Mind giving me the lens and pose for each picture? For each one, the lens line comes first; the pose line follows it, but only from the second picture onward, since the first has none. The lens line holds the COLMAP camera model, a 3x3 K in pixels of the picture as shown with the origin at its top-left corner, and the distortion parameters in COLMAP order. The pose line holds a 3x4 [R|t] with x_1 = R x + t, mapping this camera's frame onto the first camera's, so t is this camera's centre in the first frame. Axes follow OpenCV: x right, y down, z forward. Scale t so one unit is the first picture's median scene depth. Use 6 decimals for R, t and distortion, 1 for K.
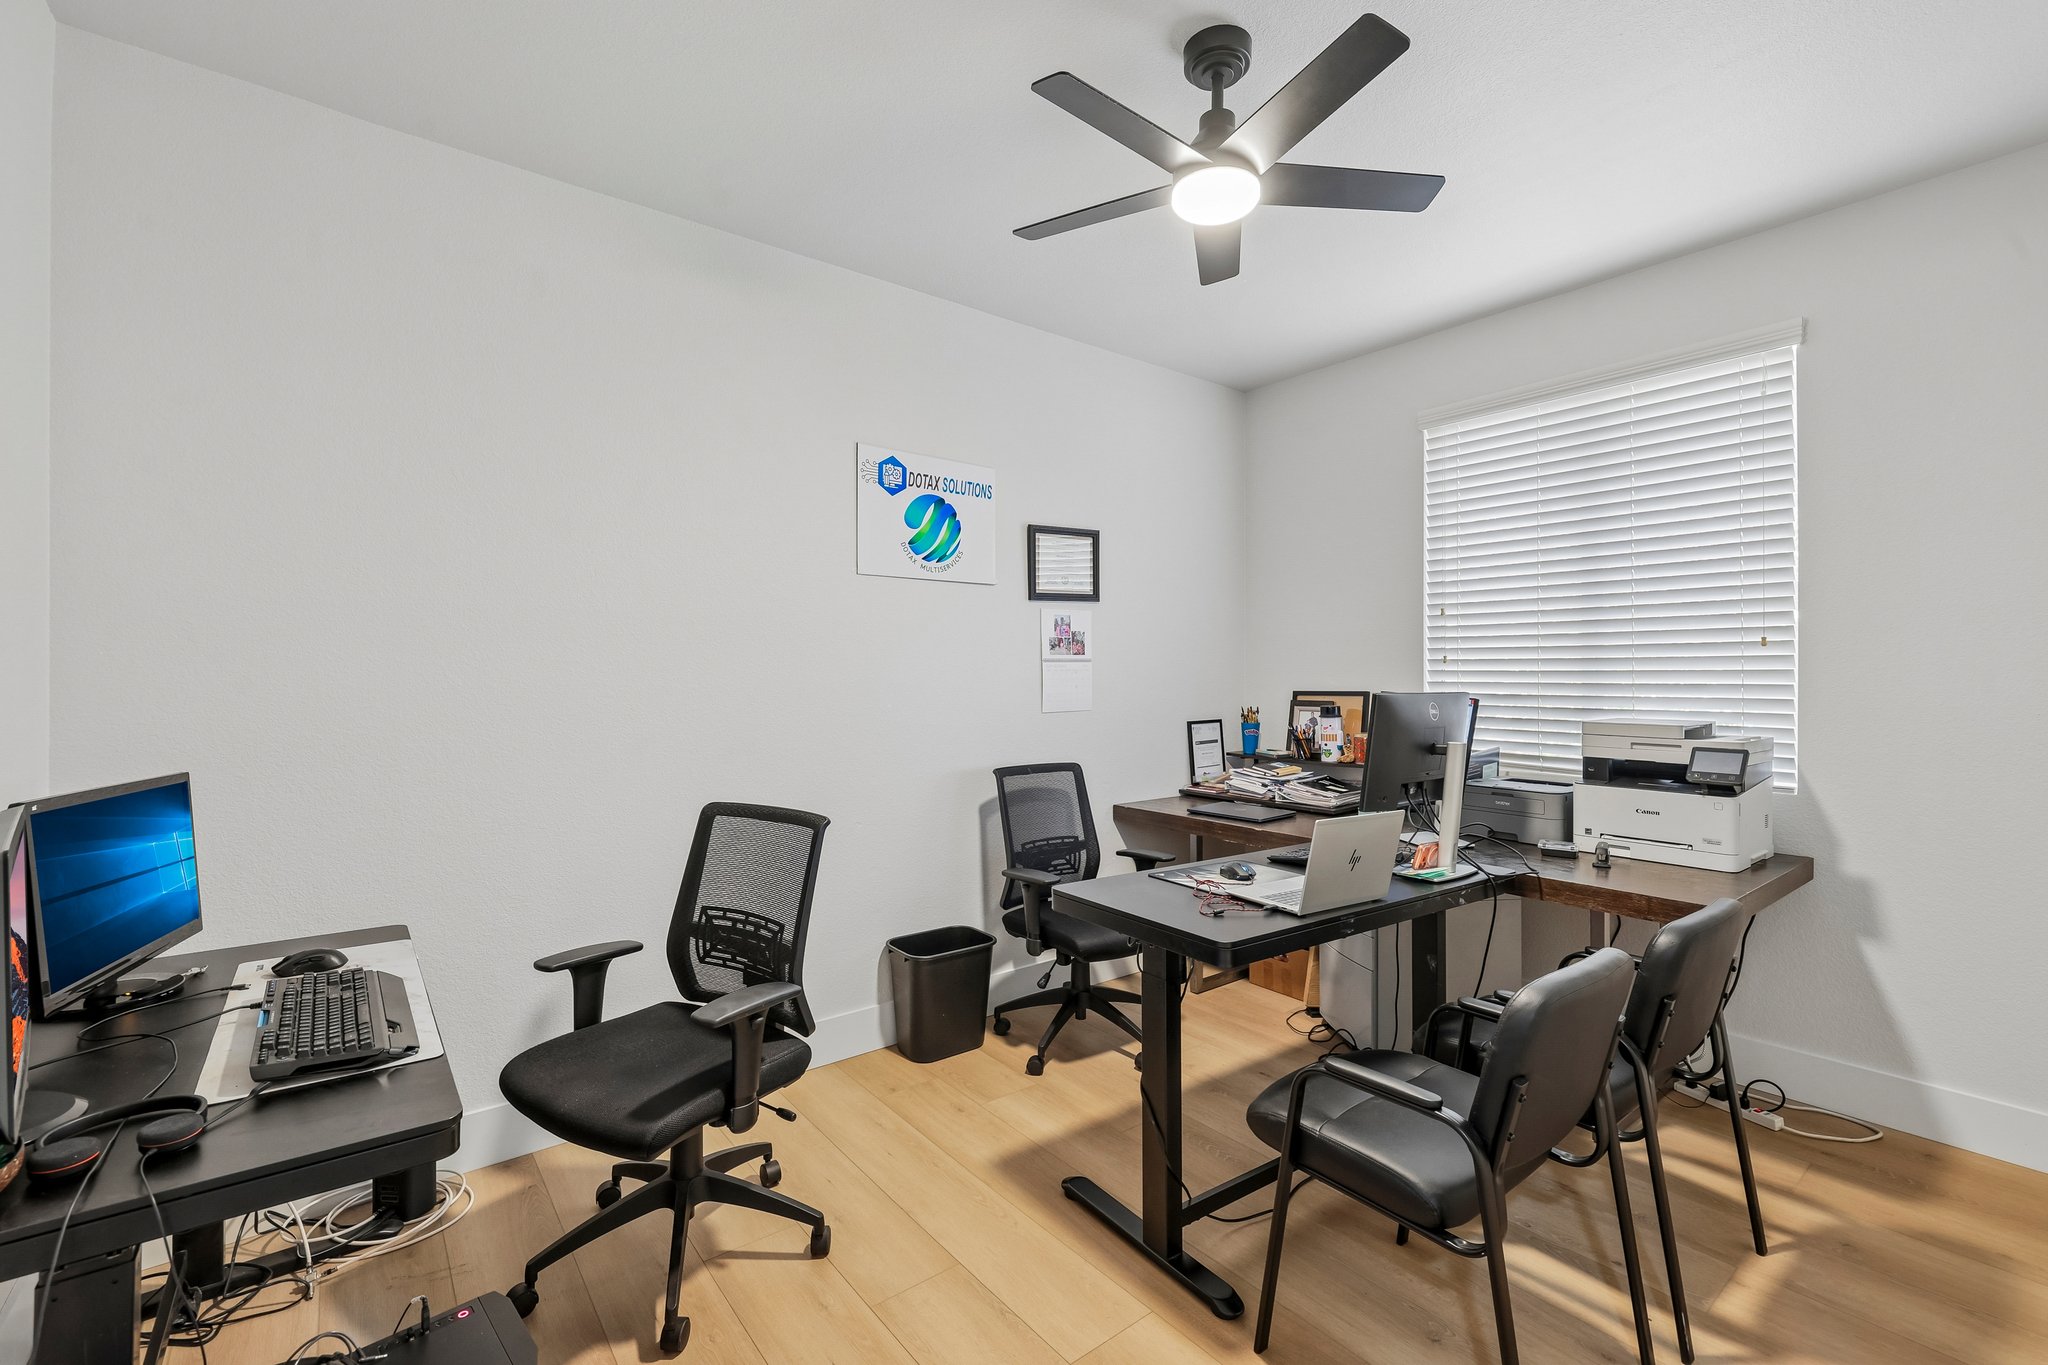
lens RADIAL K [[891.5, 0, 1018.5], [0, 891.5, 681.3], [0, 0, 1]] dist [0.000680, 0.000032]
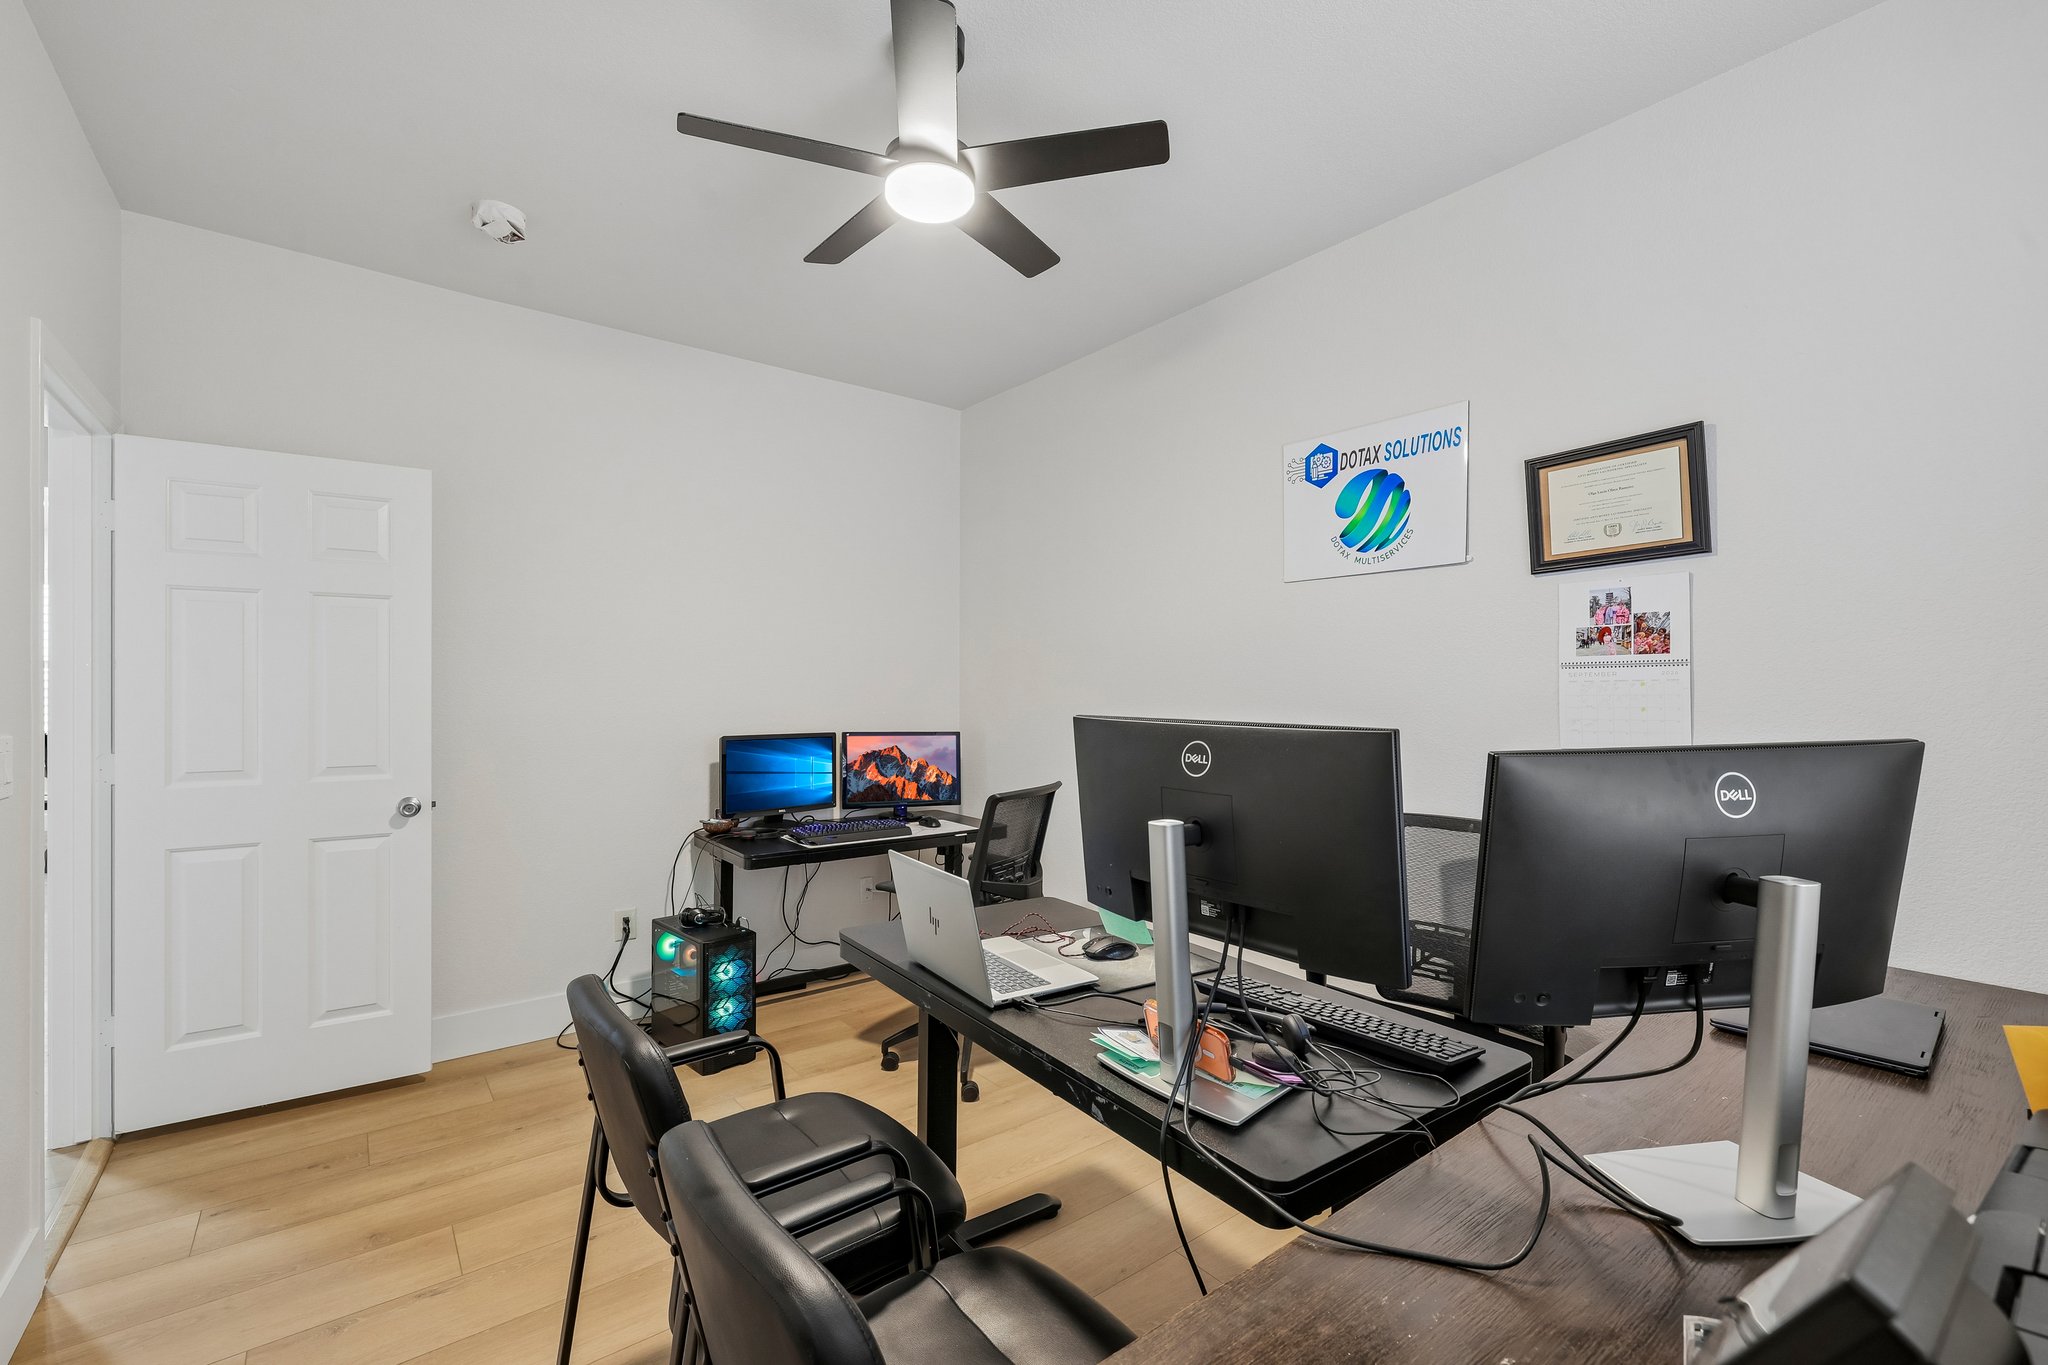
lens RADIAL K [[891.5, 0, 1019.2], [0, 891.5, 683.0], [0, 0, 1]] dist [0.000680, 0.000032]
pose [[-0.010733, -0.008197, -0.999909, 0.716530], [-0.007057, 0.999942, -0.008122, -0.003889], [0.999917, 0.006970, -0.010790, 0.676050]]
